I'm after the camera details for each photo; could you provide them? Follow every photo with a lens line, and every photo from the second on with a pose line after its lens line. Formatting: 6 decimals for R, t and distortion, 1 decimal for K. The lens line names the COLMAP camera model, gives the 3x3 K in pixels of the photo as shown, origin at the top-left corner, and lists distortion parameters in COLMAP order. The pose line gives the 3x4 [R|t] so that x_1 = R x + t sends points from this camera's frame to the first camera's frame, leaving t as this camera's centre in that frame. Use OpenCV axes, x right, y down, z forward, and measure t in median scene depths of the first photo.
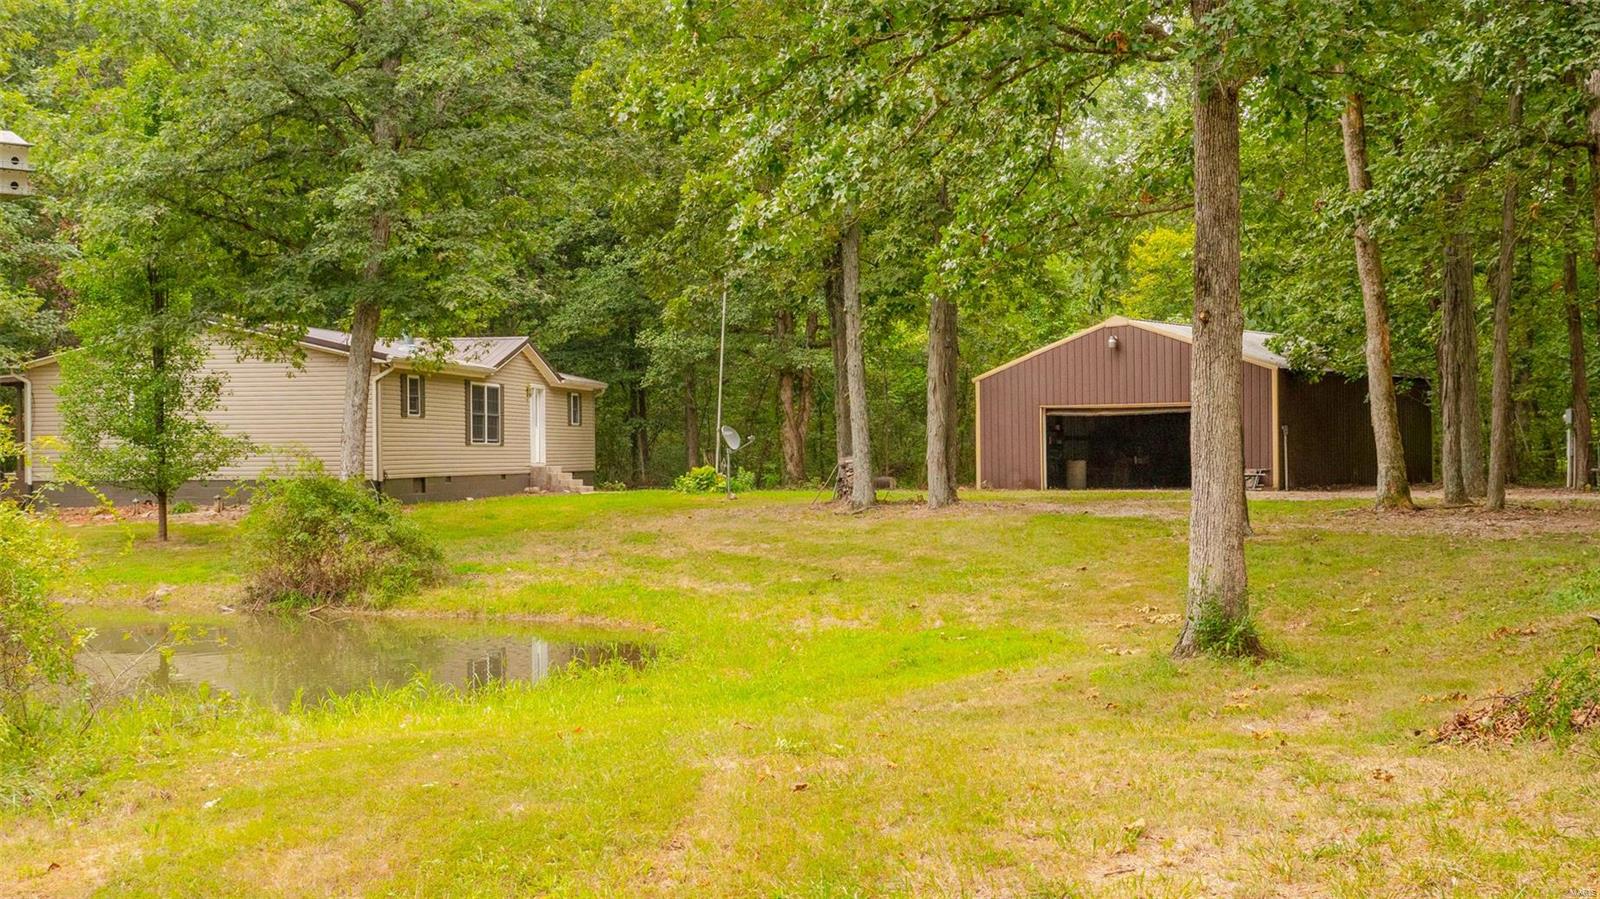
lens RADIAL K [[2199.7, 0, 799.3], [0, 2199.7, 444.6], [0, 0, 1]] dist [0.013957, 0.000000]
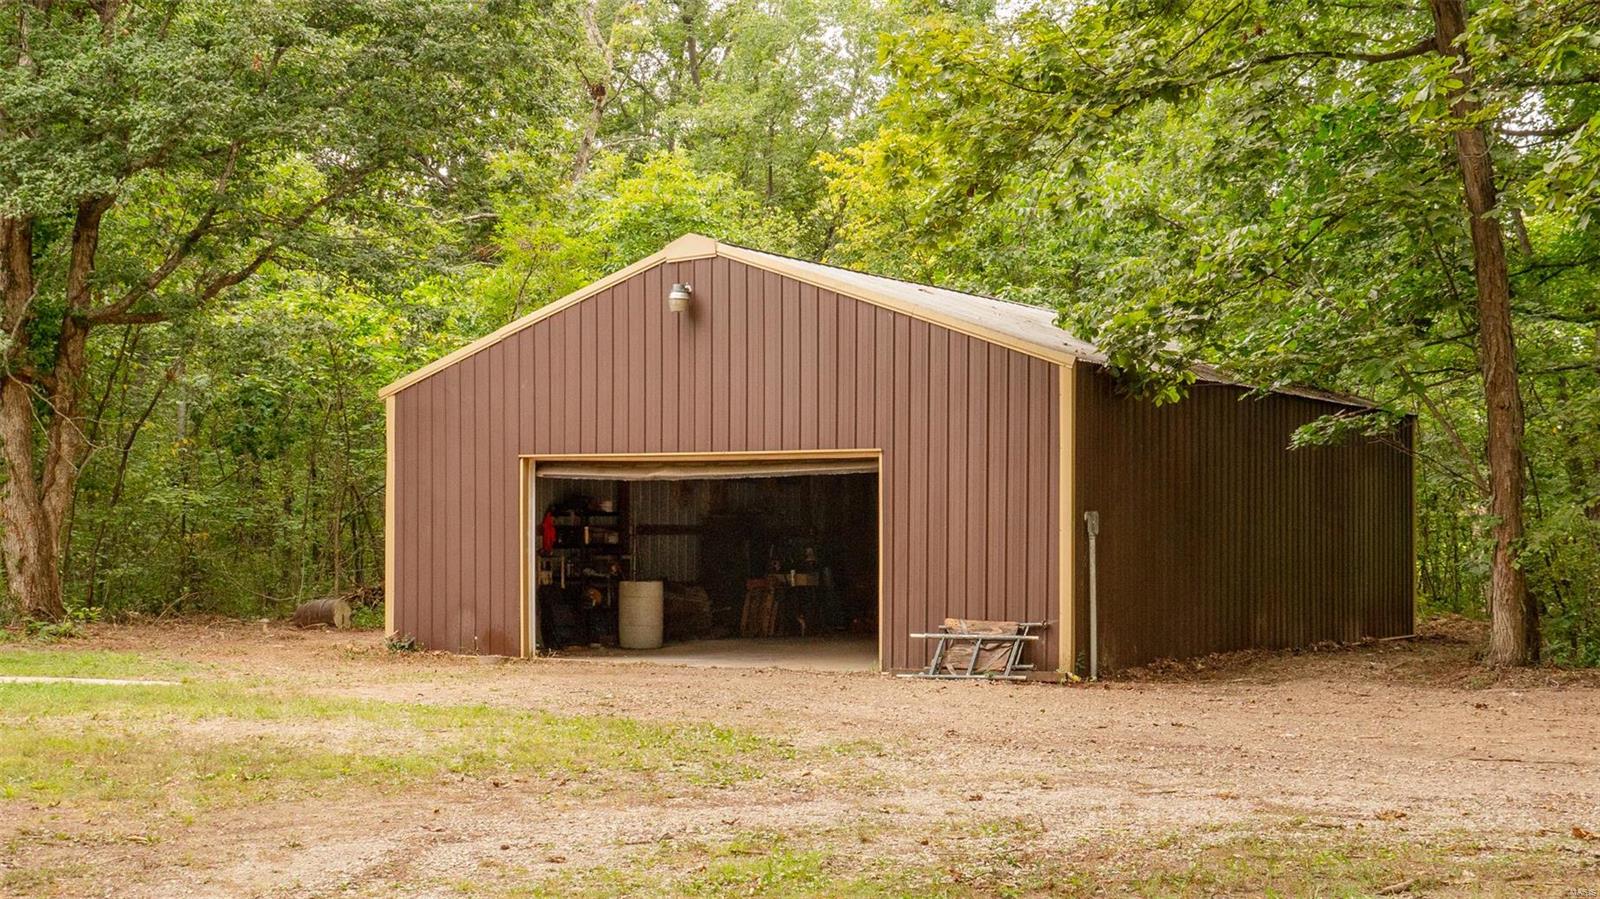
lens RADIAL K [[2142.6, 0, 800.3], [0, 2142.6, 451.6], [0, 0, 1]] dist [-0.145836, 0.000000]
pose [[0.998372, 0.008803, 0.056358, 0.141245], [-0.007550, 0.999720, -0.022407, -0.009610], [-0.056539, 0.021945, 0.998159, 0.598293]]
